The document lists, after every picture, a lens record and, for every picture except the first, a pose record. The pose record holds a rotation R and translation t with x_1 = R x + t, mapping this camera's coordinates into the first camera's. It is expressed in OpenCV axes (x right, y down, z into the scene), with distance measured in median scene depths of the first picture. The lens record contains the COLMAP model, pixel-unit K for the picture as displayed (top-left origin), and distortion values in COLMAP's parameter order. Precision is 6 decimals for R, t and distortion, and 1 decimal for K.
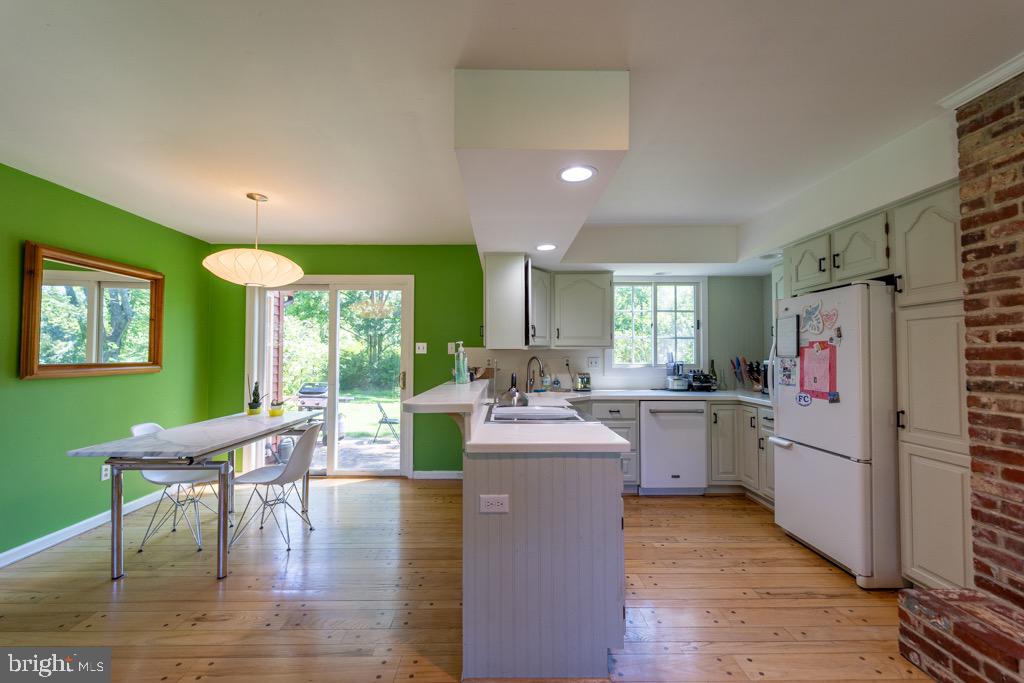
lens RADIAL K [[425.2, 0, 512.0], [0, 425.2, 341.5], [0, 0, 1]] dist [-0.014712, -0.000121]
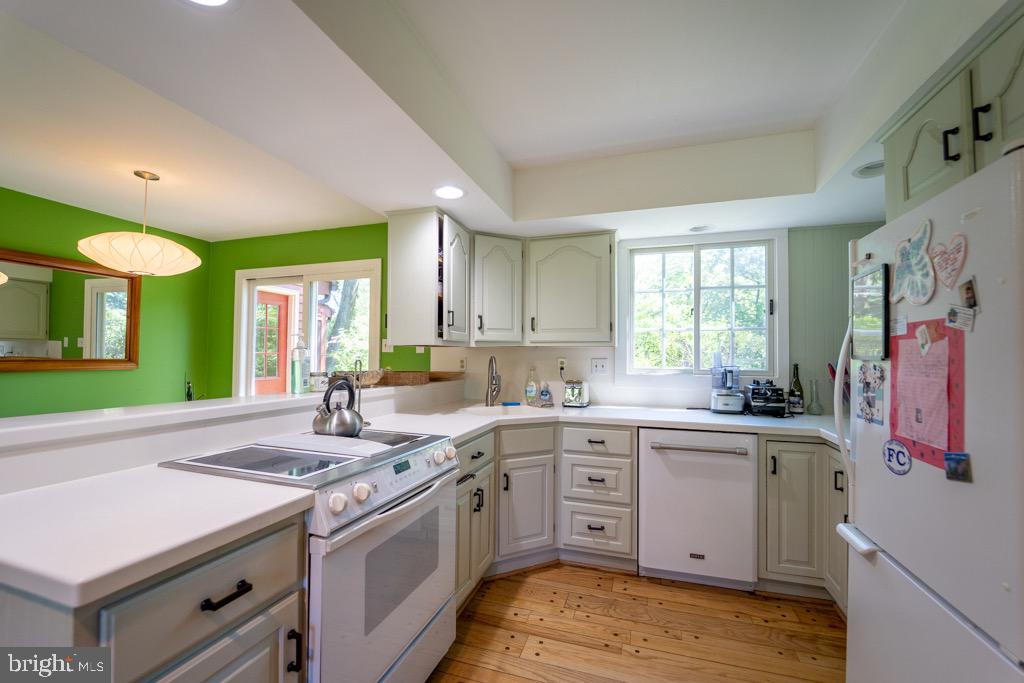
lens RADIAL K [[422.4, 0, 528.6], [0, 422.4, 341.5], [0, 0, 1]] dist [-0.023208, -0.000019]
pose [[0.948293, -0.003701, -0.317374, 0.387536], [0.002534, 0.999988, -0.004091, 0.015552], [0.317386, 0.003075, 0.948292, 0.396192]]
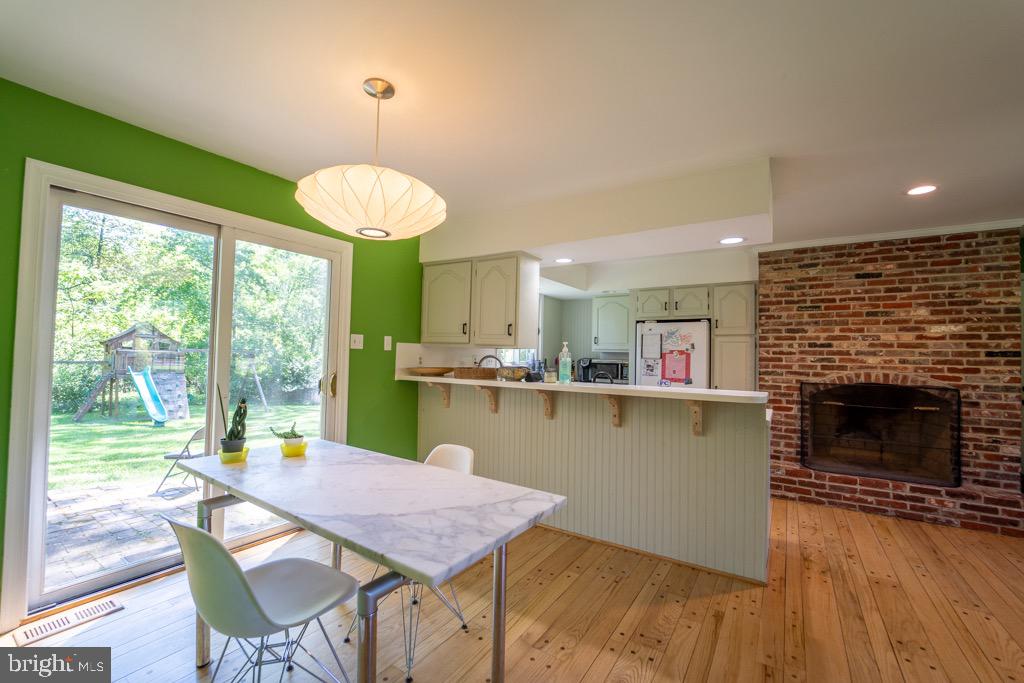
lens RADIAL K [[425.2, 0, 512.0], [0, 425.2, 341.5], [0, 0, 1]] dist [-0.014712, -0.000121]
pose [[0.560804, 0.038688, 0.827044, -0.907123], [-0.047663, 0.998760, -0.014400, 0.017134], [-0.826575, -0.031344, 0.561953, 0.452601]]
